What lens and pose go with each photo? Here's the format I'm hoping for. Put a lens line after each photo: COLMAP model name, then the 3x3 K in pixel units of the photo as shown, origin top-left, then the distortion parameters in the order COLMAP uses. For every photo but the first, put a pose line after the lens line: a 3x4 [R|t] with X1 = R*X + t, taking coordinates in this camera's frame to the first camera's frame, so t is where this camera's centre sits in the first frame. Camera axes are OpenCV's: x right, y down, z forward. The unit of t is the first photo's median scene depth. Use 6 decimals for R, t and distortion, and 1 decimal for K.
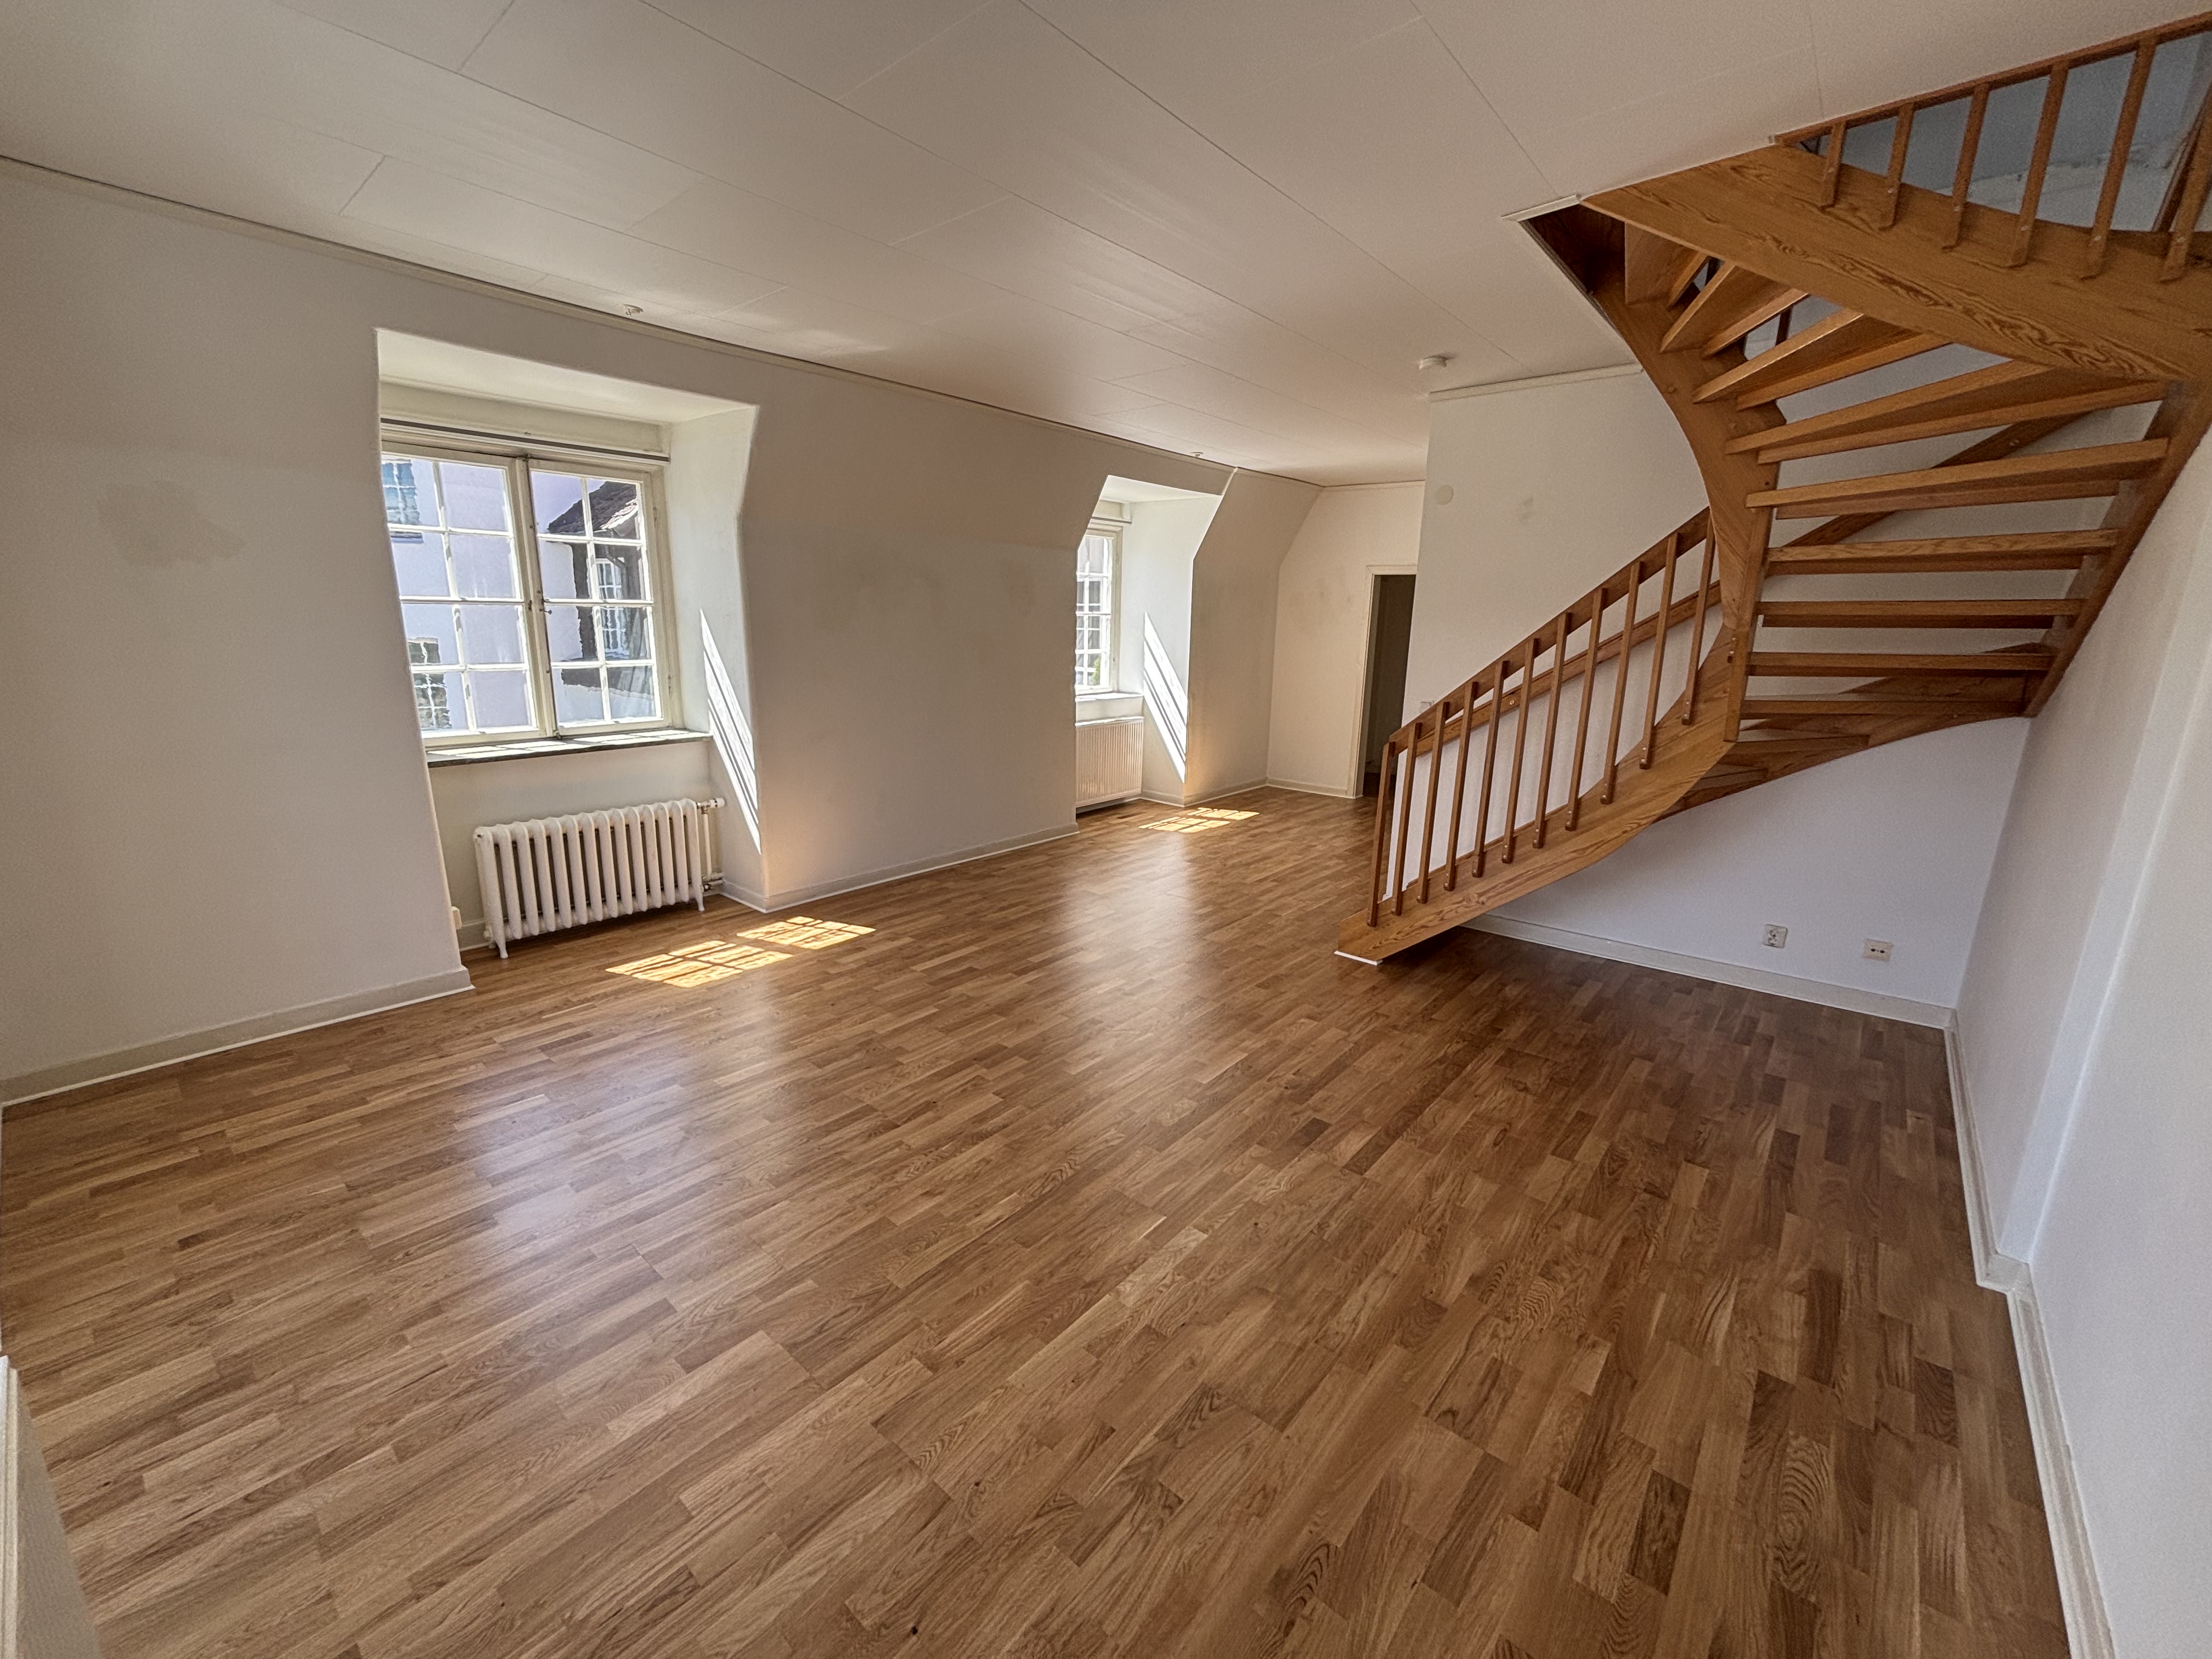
lens RADIAL K [[901.9, 0, 1099.6], [0, 901.9, 781.8], [0, 0, 1]] dist [0.000517, -0.000076]
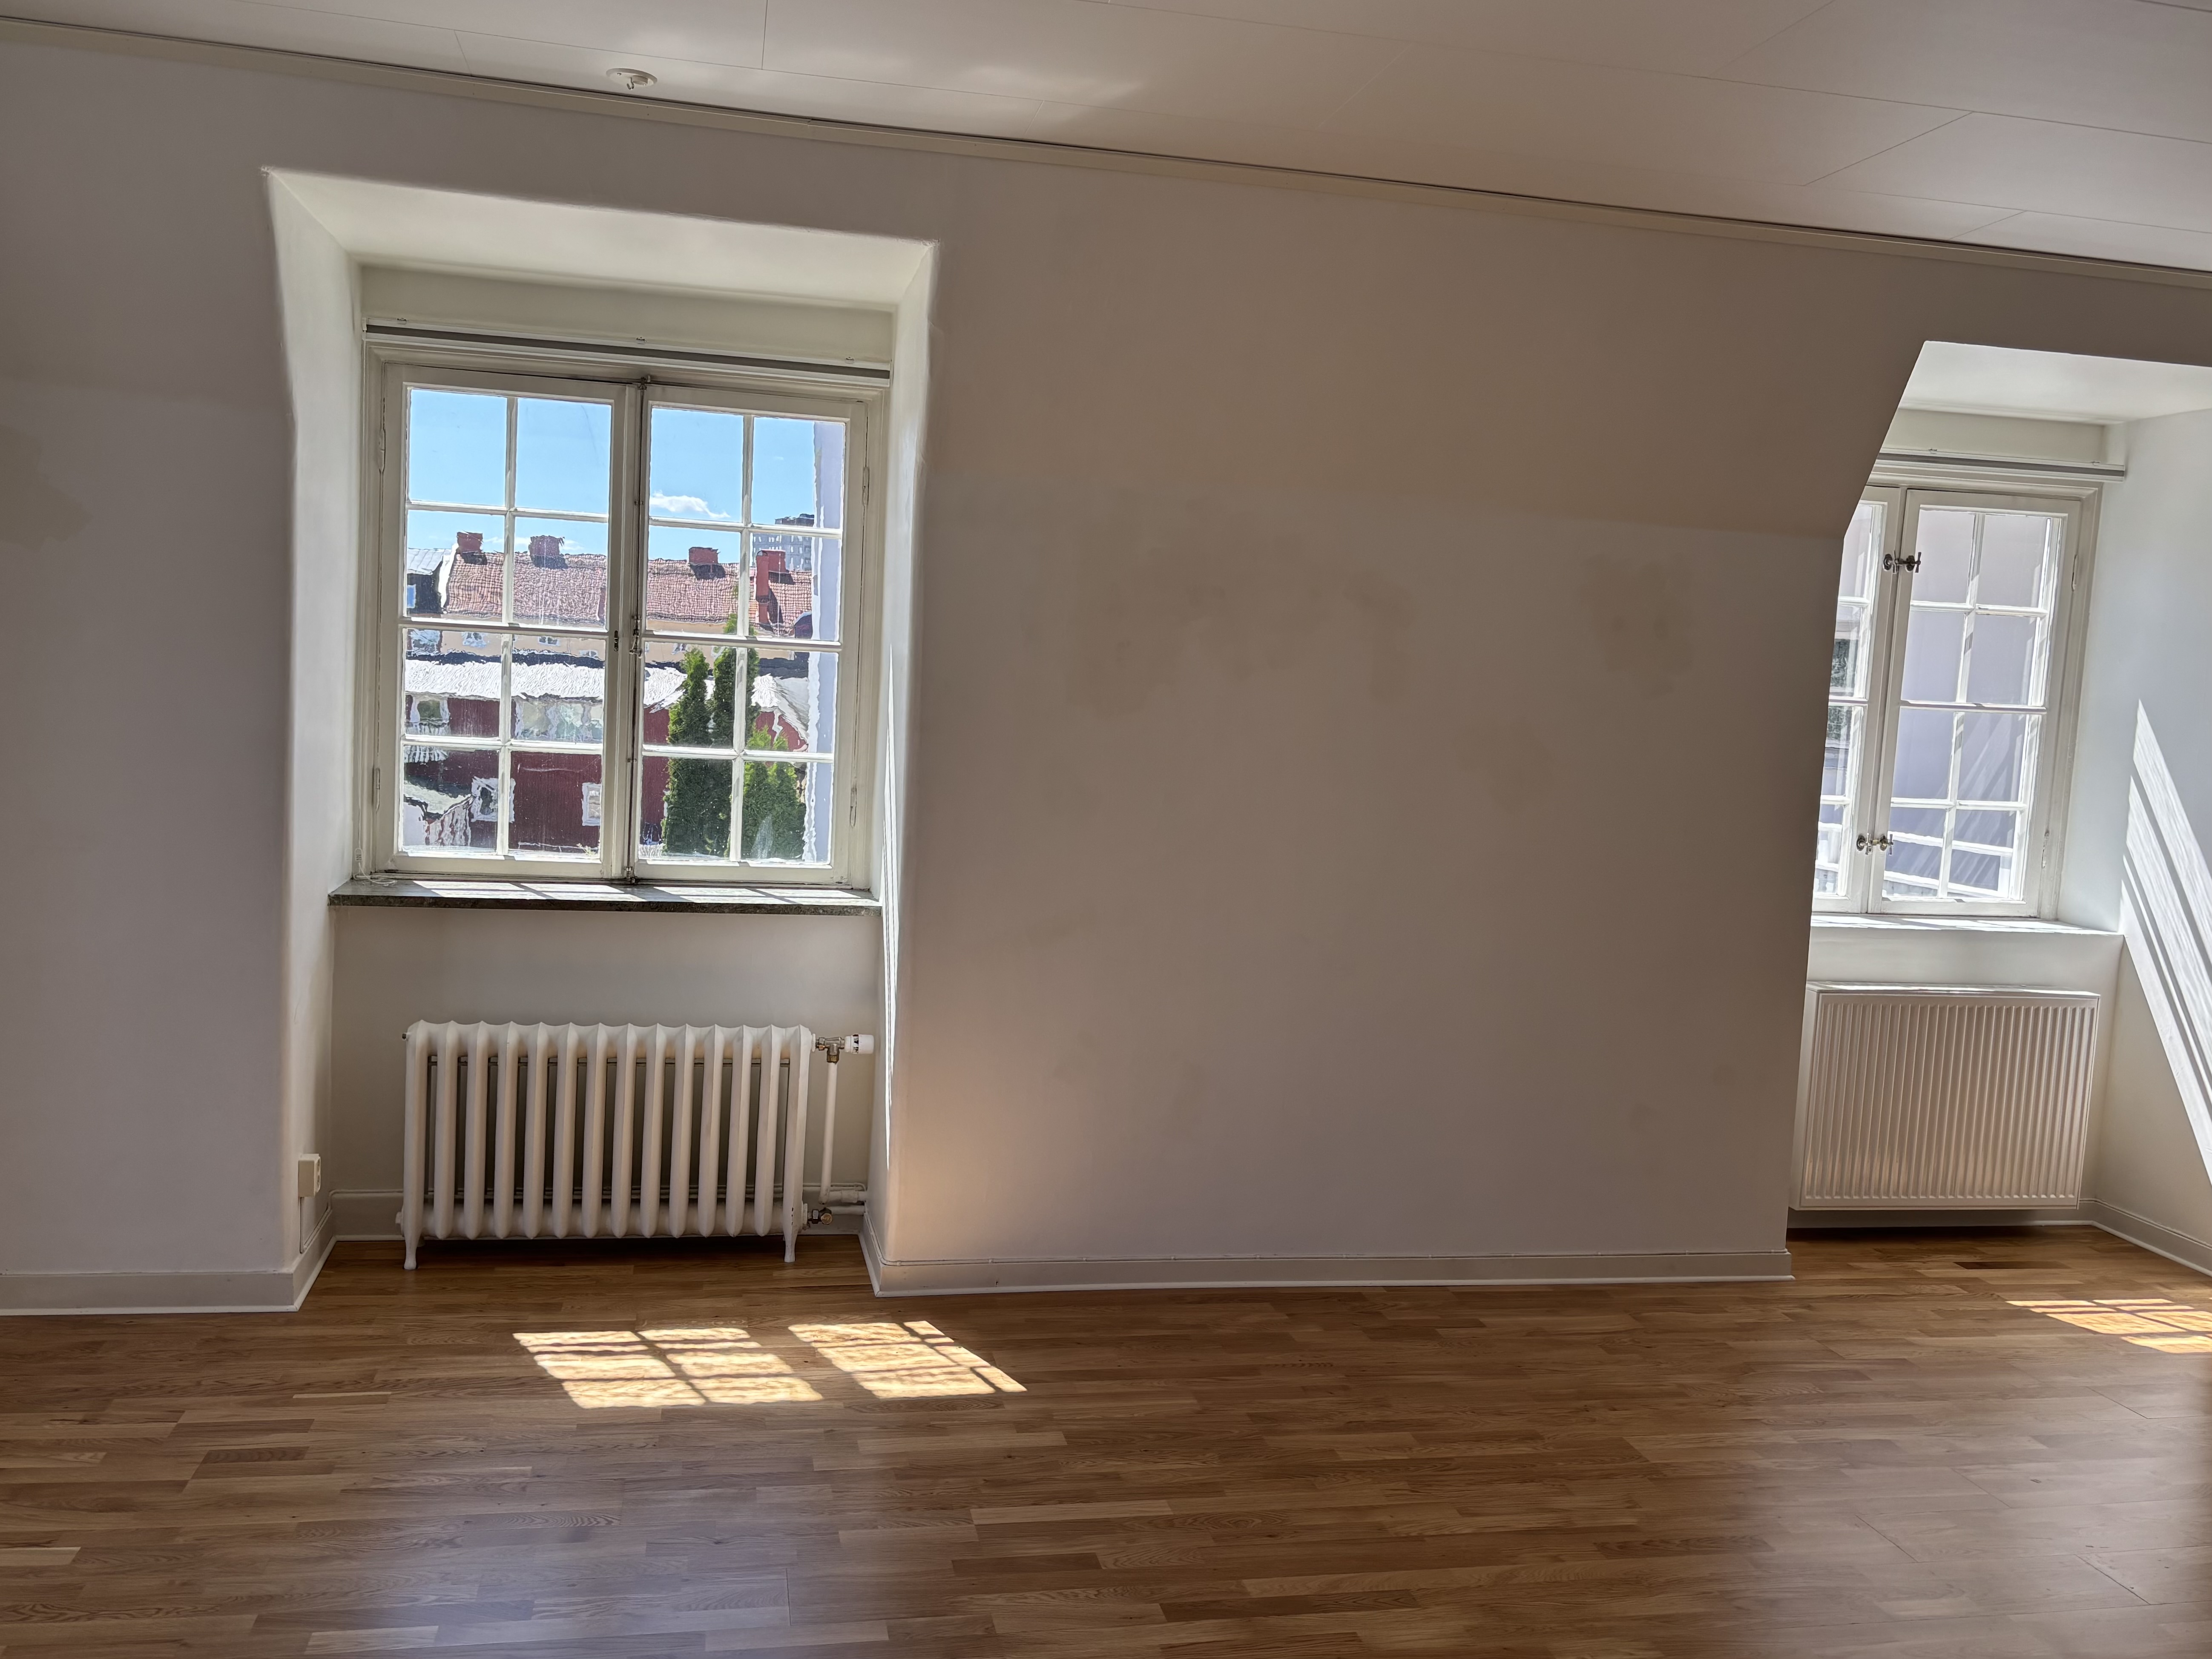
lens RADIAL K [[1782.6, 0, 1333.6], [0, 1782.6, 830.1], [0, 0, 1]] dist [0.021201, -0.000723]
pose [[0.786676, 0.069507, -0.613440, 0.387842], [-0.149650, 0.985477, -0.080251, -0.056139], [0.598953, 0.154933, 0.785653, 0.401030]]
